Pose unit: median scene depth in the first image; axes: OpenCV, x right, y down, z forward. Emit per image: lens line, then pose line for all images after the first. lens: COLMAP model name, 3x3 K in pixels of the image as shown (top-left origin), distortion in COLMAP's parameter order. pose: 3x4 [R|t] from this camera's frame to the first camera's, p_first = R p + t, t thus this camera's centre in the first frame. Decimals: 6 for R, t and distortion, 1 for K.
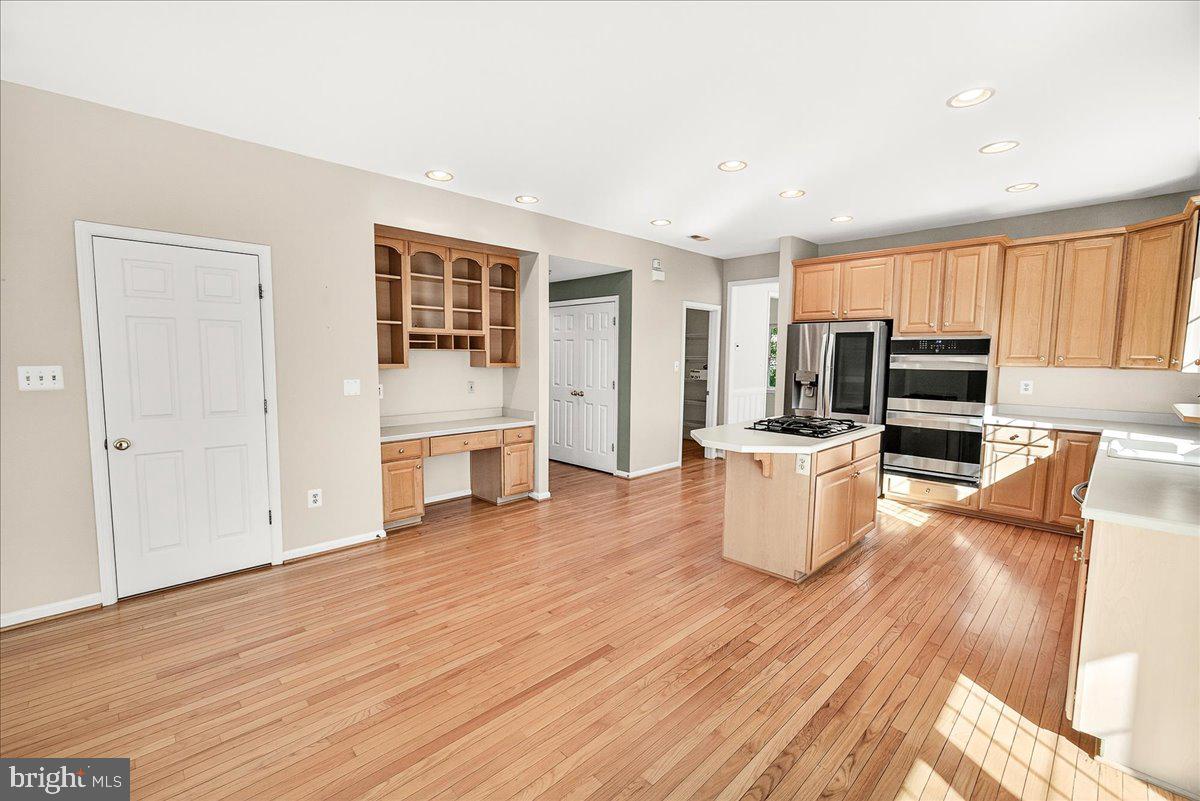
lens RADIAL K [[507.2, 0, 593.9], [0, 507.2, 403.0], [0, 0, 1]] dist [-0.003568, -0.000296]
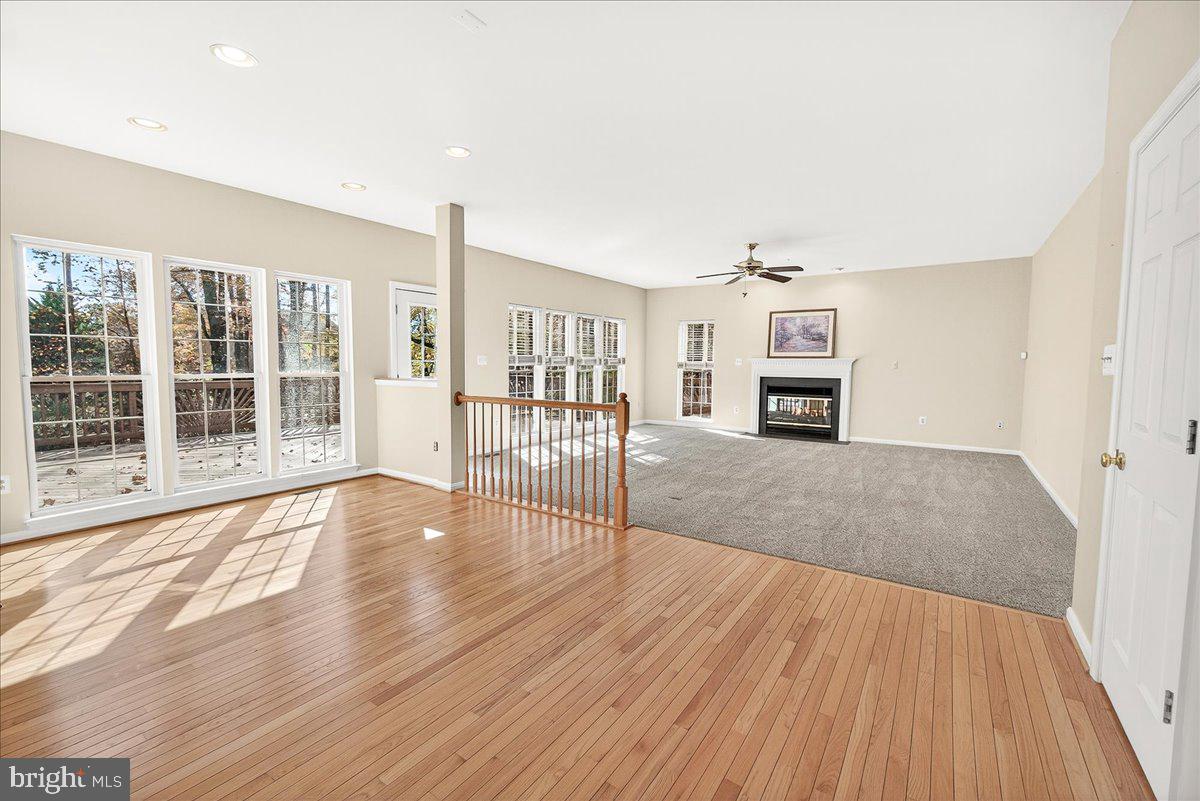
lens RADIAL K [[507.2, 0, 597.1], [0, 507.2, 399.9], [0, 0, 1]] dist [-0.003568, -0.000296]
pose [[-0.980165, -0.003000, -0.198159, -0.076700], [-0.036610, 0.985418, 0.166167, -0.051149], [0.194771, 0.170126, -0.965982, 0.941715]]
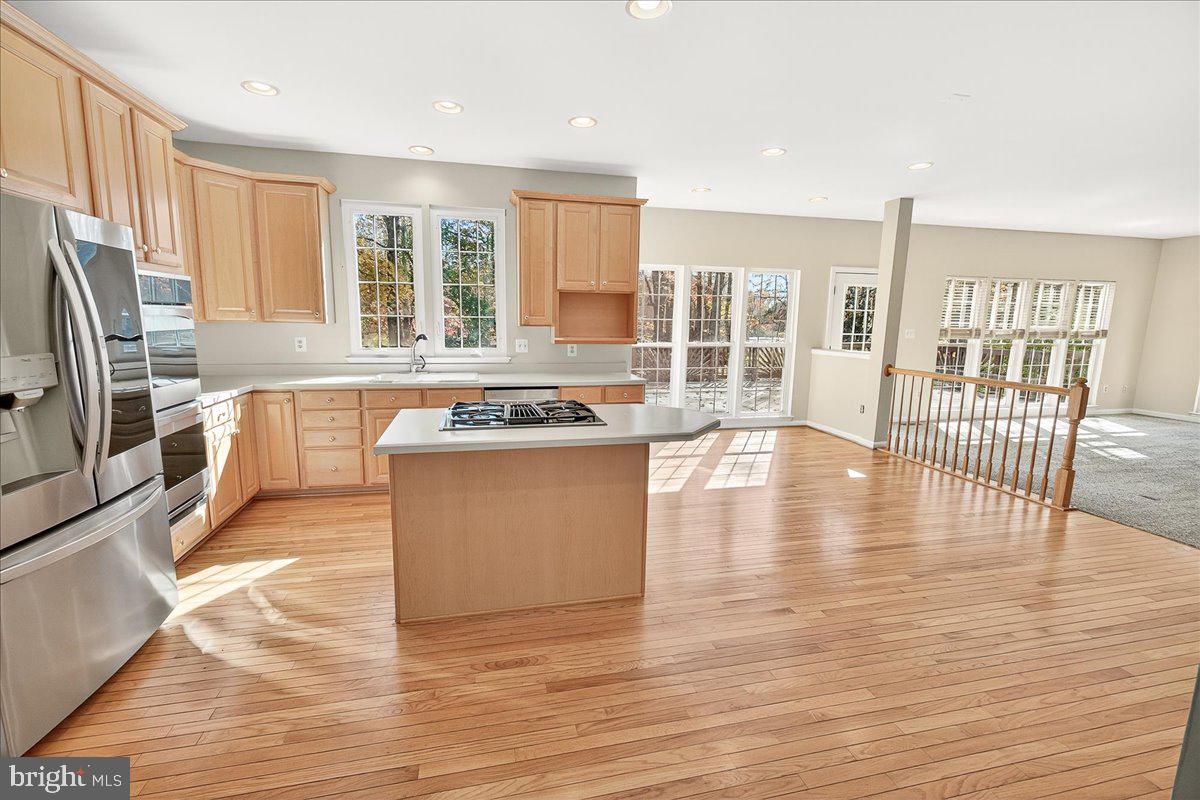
lens RADIAL K [[507.2, 0, 588.4], [0, 507.2, 398.9], [0, 0, 1]] dist [-0.003568, -0.000296]
pose [[-0.849794, -0.102978, 0.516958, -0.025340], [0.029833, 0.969763, 0.242217, -0.118811], [-0.526270, 0.221257, -0.821027, 1.265546]]
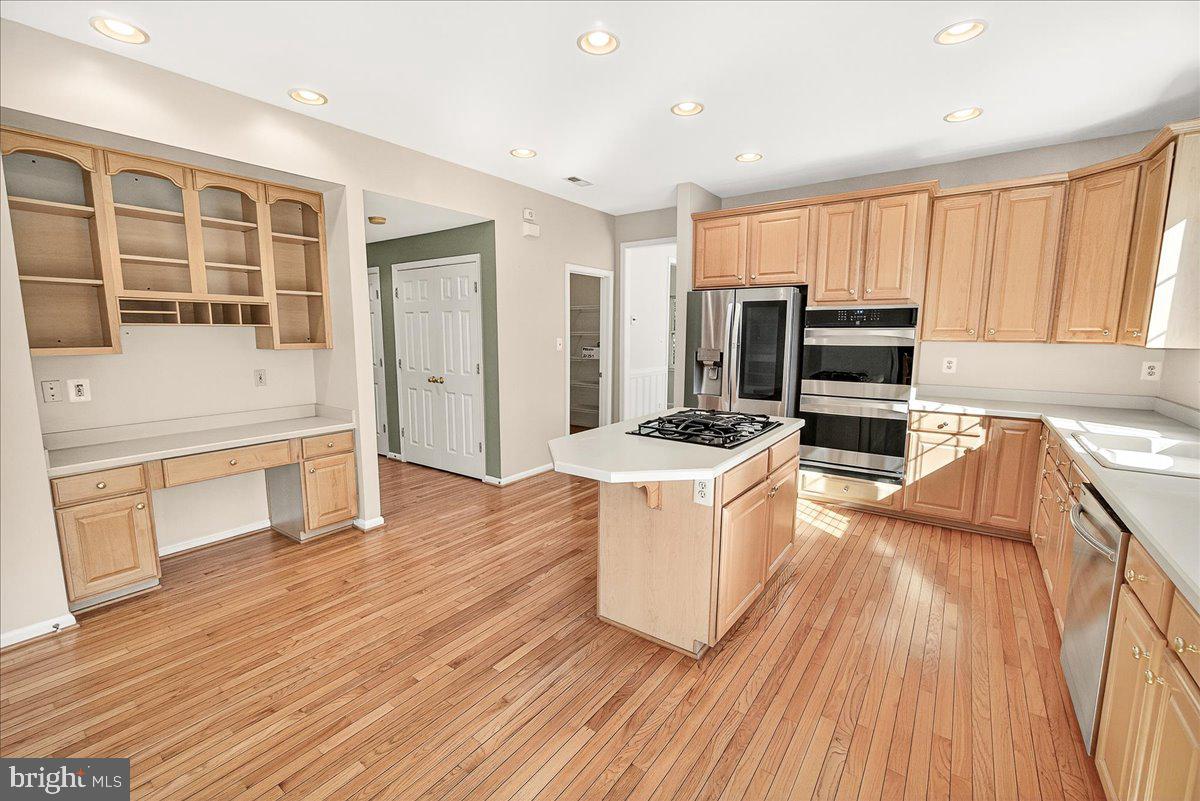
lens RADIAL K [[507.2, 0, 591.8], [0, 507.2, 404.4], [0, 0, 1]] dist [-0.003568, -0.000296]
pose [[0.986345, -0.030083, 0.161922, 0.110336], [0.021994, 0.998430, 0.051517, -0.022655], [-0.163218, -0.047252, 0.985458, 0.250870]]
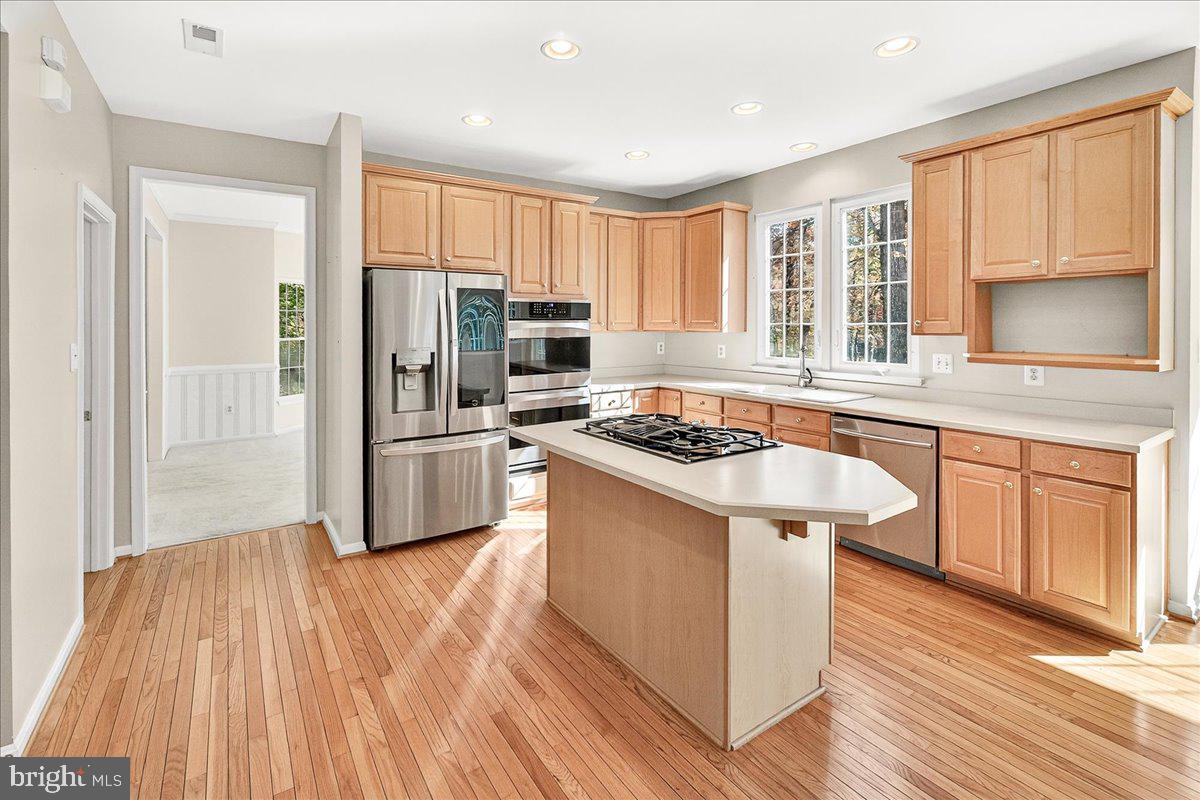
lens RADIAL K [[540.7, 0, 583.6], [0, 540.7, 329.7], [0, 0, 1]] dist [-0.001885, -0.001501]
pose [[0.198211, -0.019683, 0.979962, -0.205469], [0.103012, 0.994680, -0.000857, -0.075524], [-0.974731, 0.101118, 0.199184, 0.792477]]
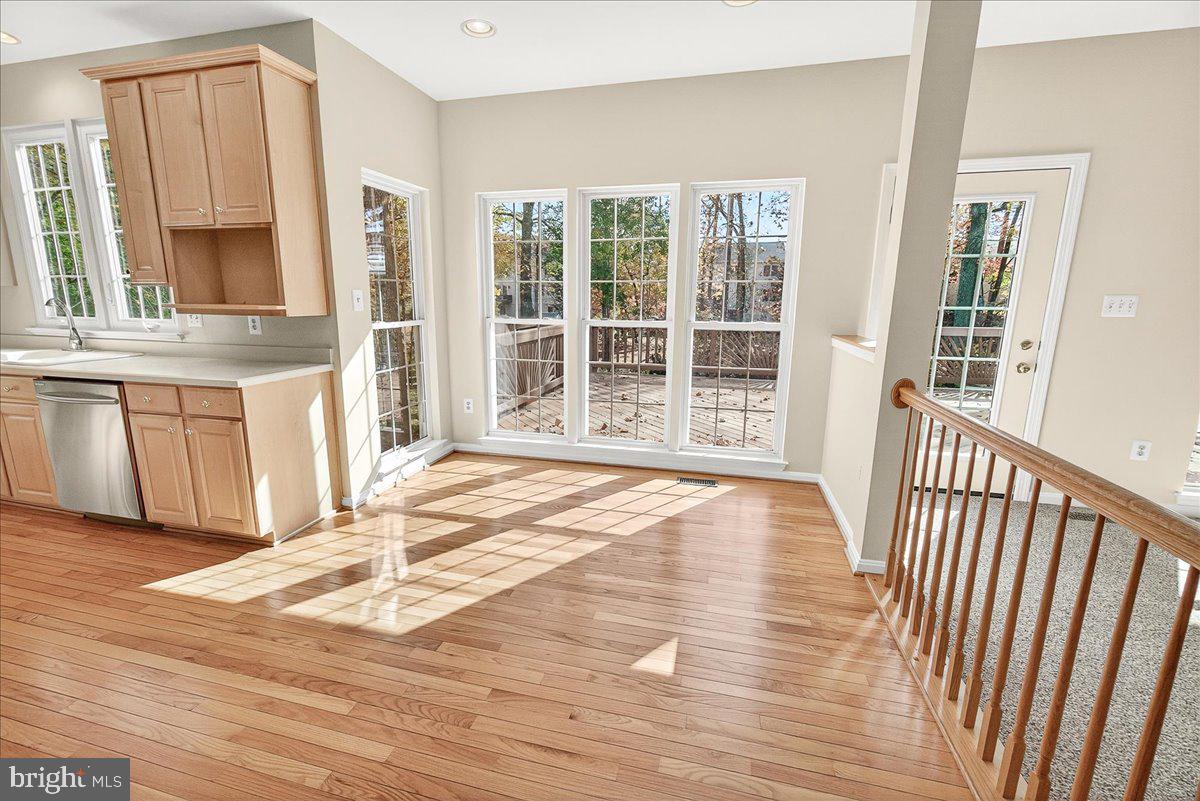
lens RADIAL K [[507.2, 0, 594.5], [0, 507.2, 394.8], [0, 0, 1]] dist [-0.003568, -0.000296]
pose [[-0.523298, -0.177381, 0.833484, -0.256247], [0.067469, 0.966400, 0.248028, -0.008620], [-0.849474, 0.186027, -0.493748, 0.349513]]
